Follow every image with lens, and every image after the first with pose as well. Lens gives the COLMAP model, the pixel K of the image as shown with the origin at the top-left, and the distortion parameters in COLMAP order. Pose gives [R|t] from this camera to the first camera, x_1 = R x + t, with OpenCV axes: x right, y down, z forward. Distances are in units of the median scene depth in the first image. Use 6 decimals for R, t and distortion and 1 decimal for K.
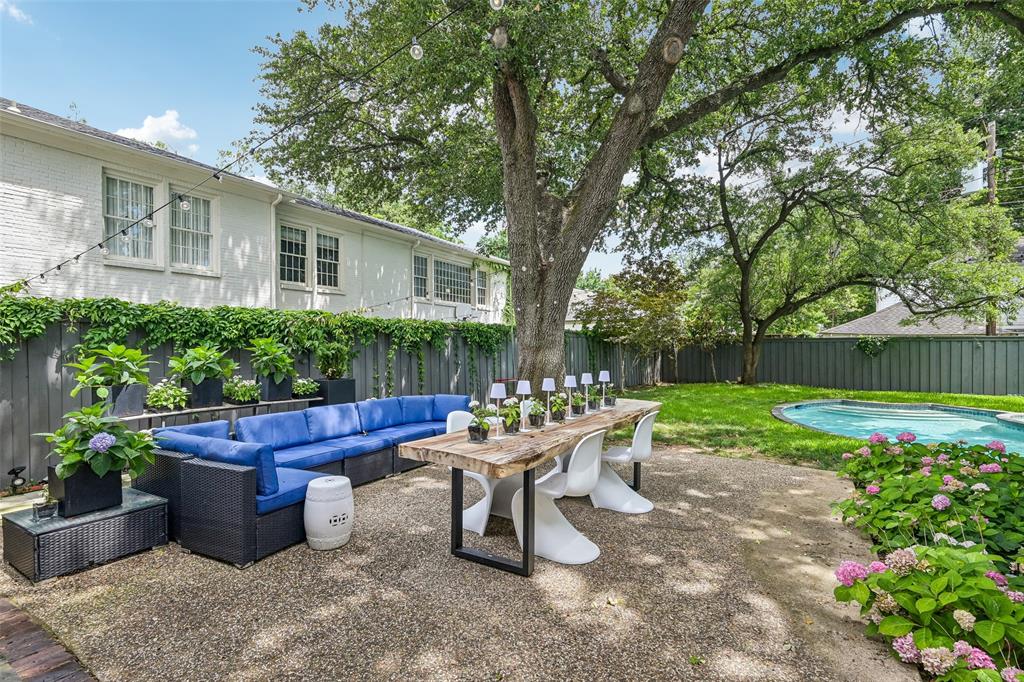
lens RADIAL K [[469.0, 0, 512.0], [0, 469.0, 341.0], [0, 0, 1]] dist [-0.000261, -0.000012]
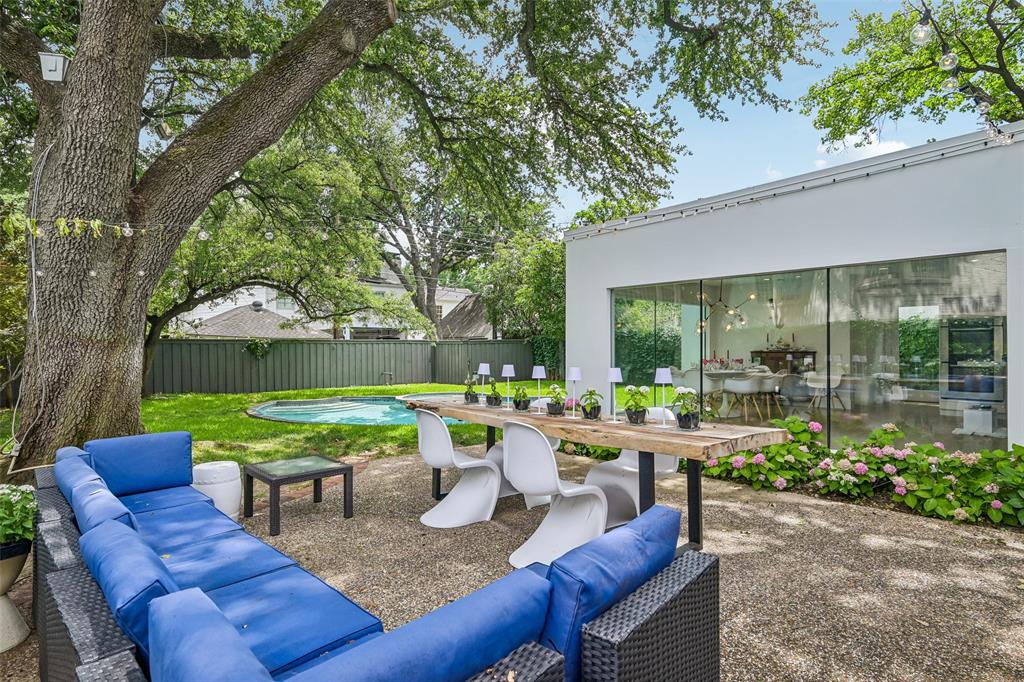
lens RADIAL K [[541.1, 0, 512.0], [0, 541.1, 341.0], [0, 0, 1]] dist [-0.000100, -0.000035]
pose [[0.271430, 0.010286, 0.962403, -0.201798], [0.000236, 0.999942, -0.010753, 0.009174], [-0.962458, 0.003146, 0.271411, 0.175780]]
